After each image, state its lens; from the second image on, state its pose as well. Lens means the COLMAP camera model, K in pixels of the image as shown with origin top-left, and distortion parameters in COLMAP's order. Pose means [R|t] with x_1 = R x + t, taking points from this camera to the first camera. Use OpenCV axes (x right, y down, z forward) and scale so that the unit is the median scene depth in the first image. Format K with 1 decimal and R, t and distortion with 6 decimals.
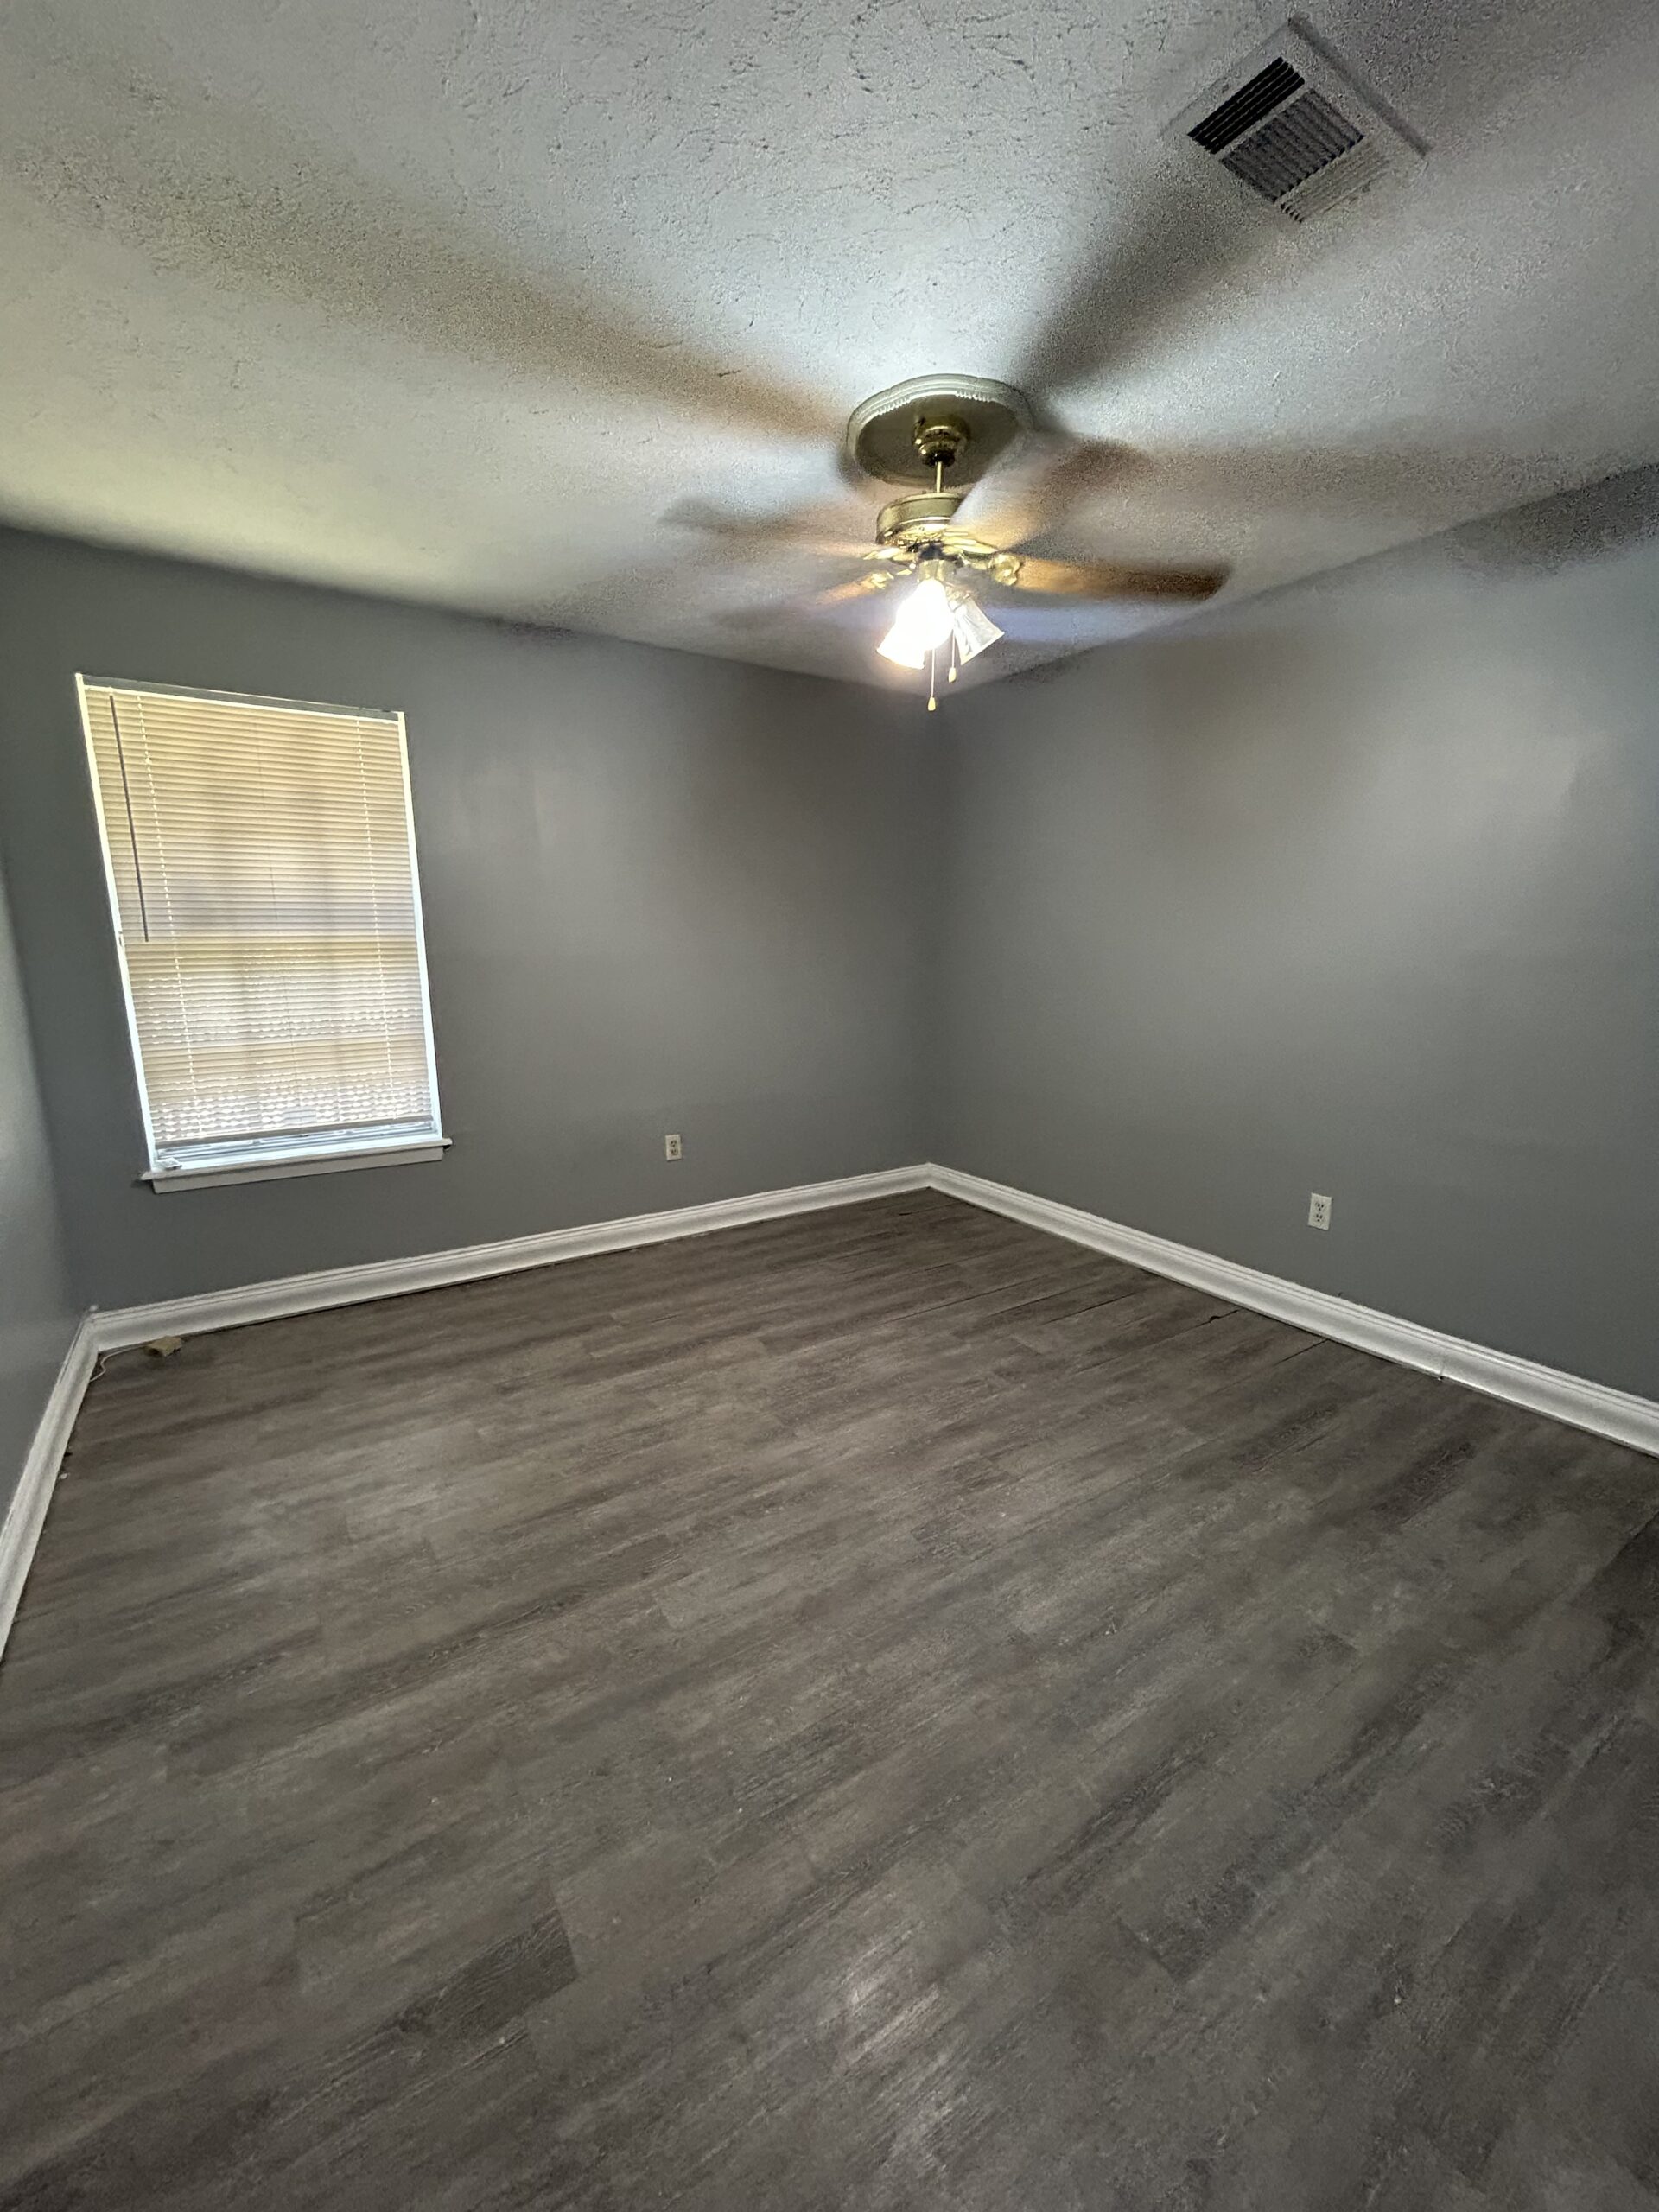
lens RADIAL K [[894.5, 0, 834.1], [0, 894.5, 1105.1], [0, 0, 1]] dist [-0.003008, 0.001752]
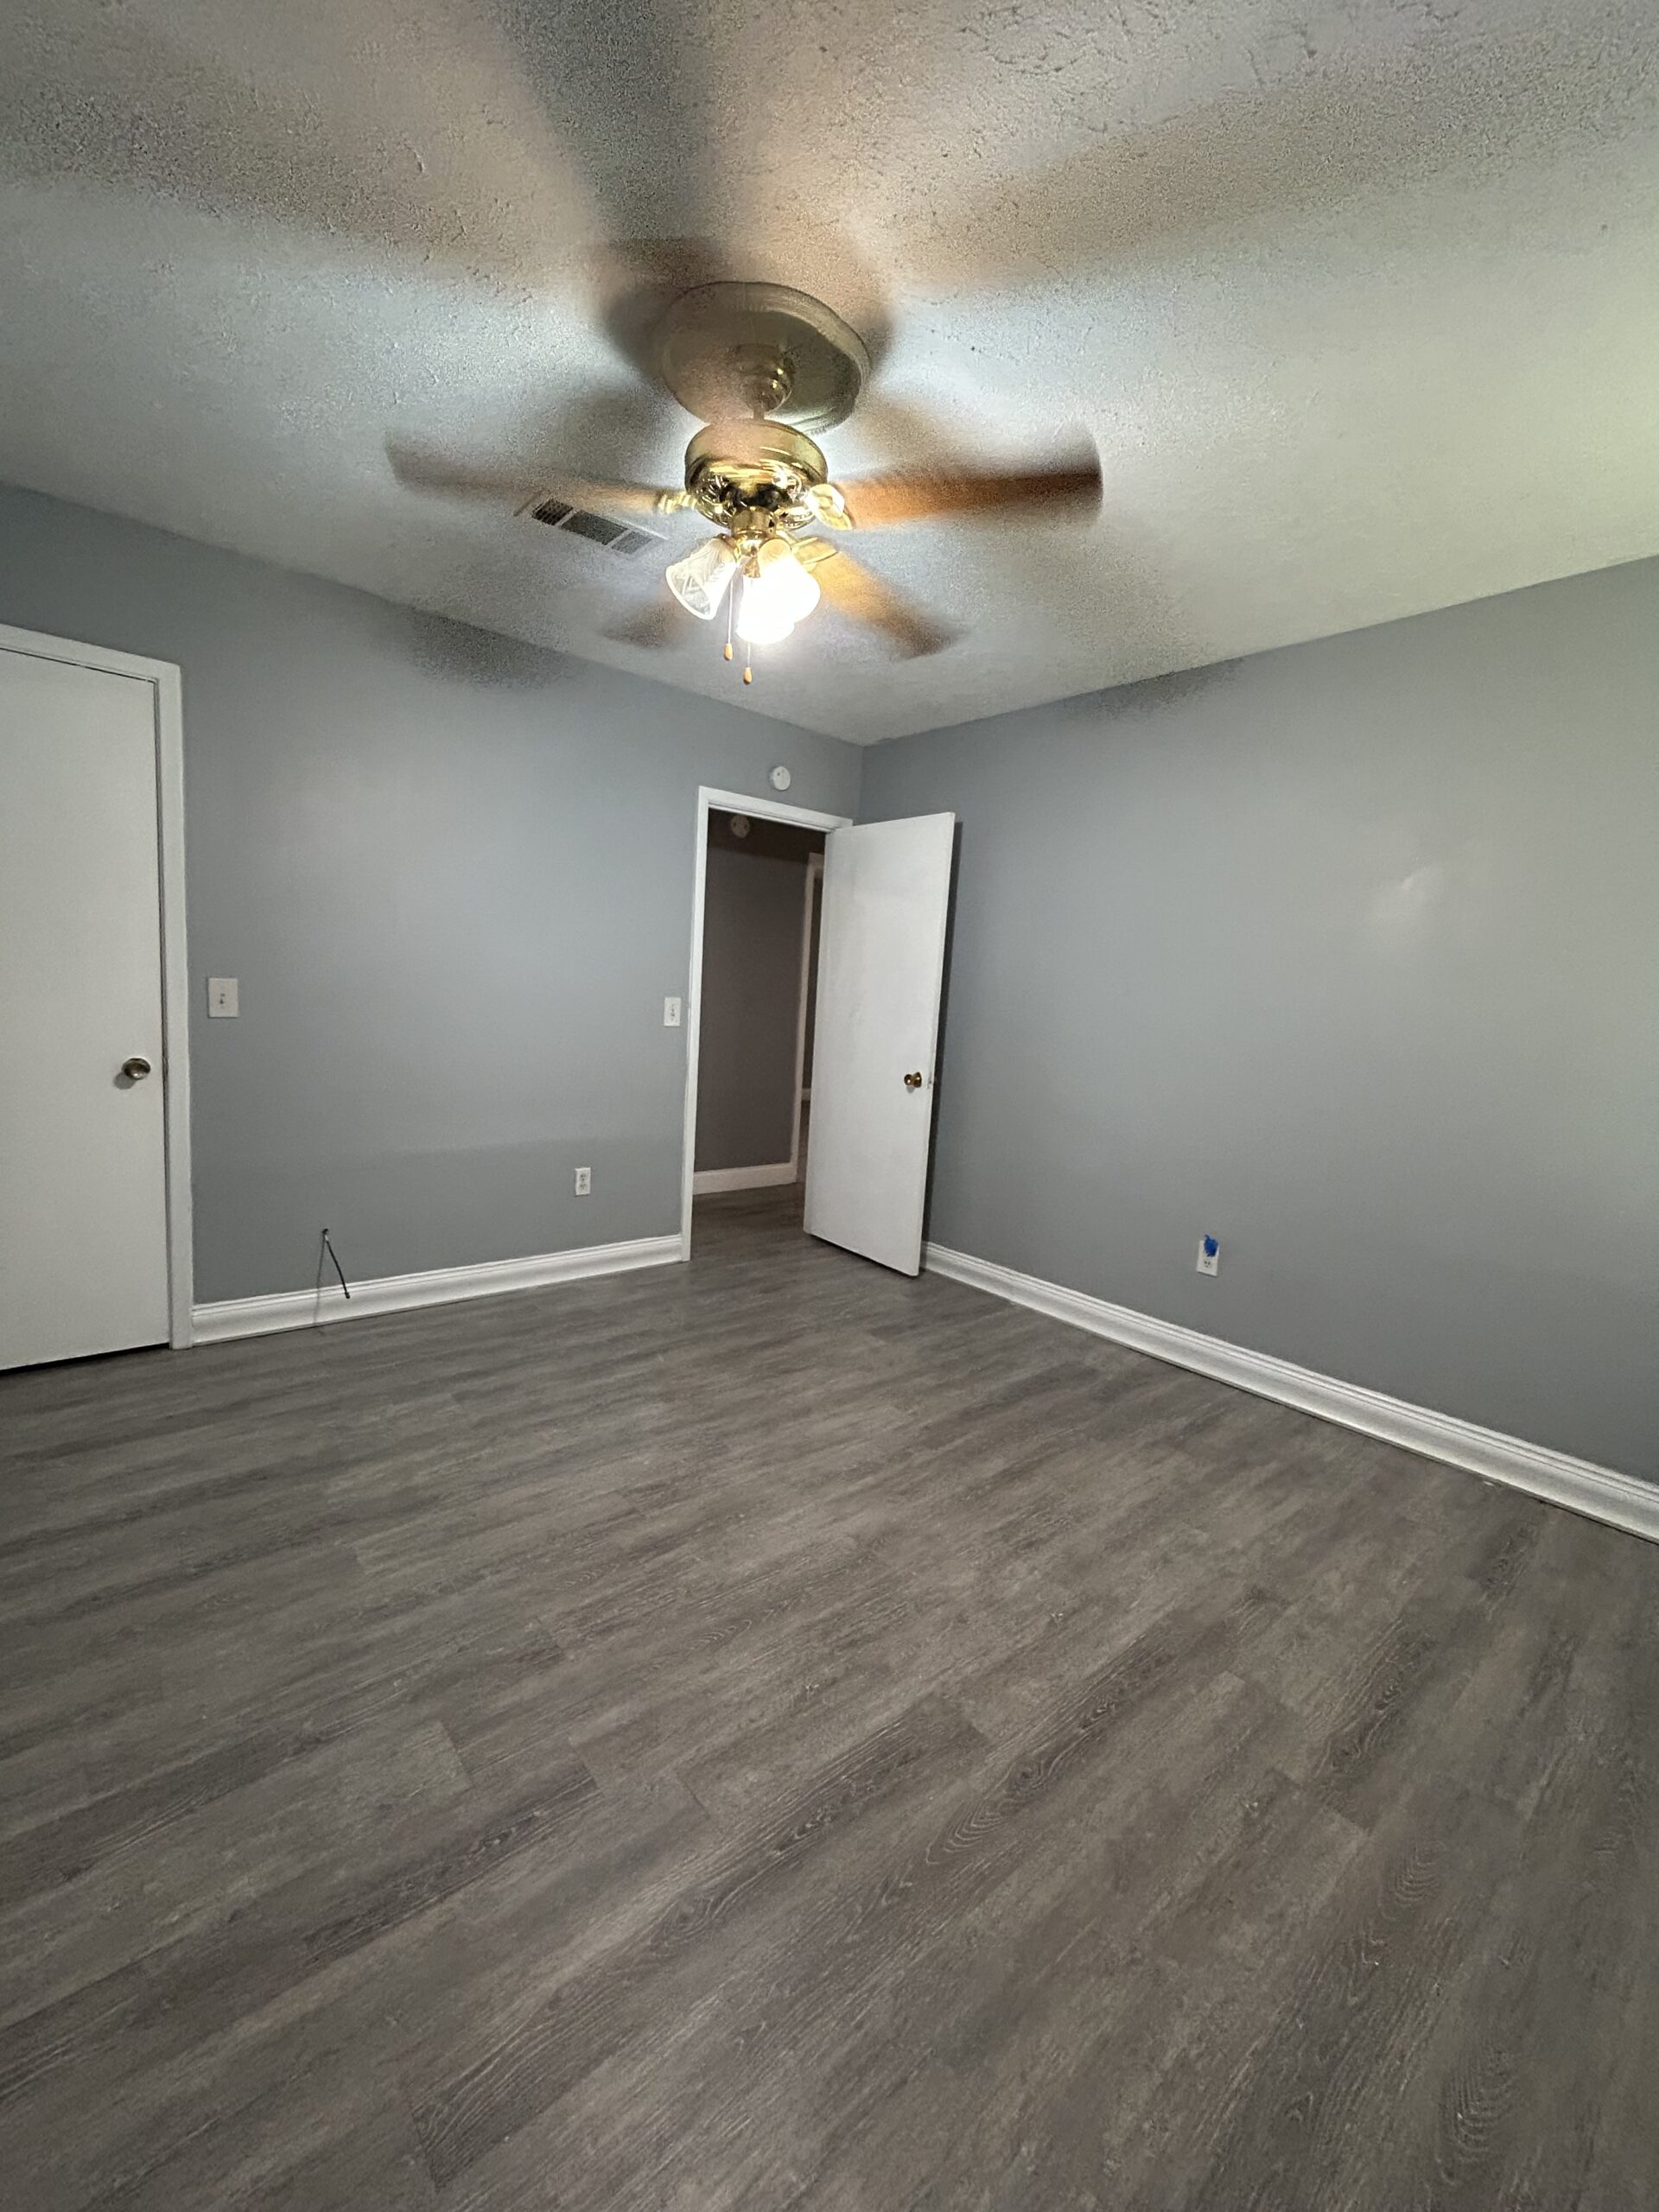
lens RADIAL K [[894.5, 0, 830.8], [0, 894.5, 1102.8], [0, 0, 1]] dist [-0.003008, 0.001752]
pose [[-0.990773, -0.043793, -0.128264, 0.110237], [-0.081952, 0.947330, 0.309595, -0.299491], [0.107950, 0.317250, -0.942178, 1.731195]]
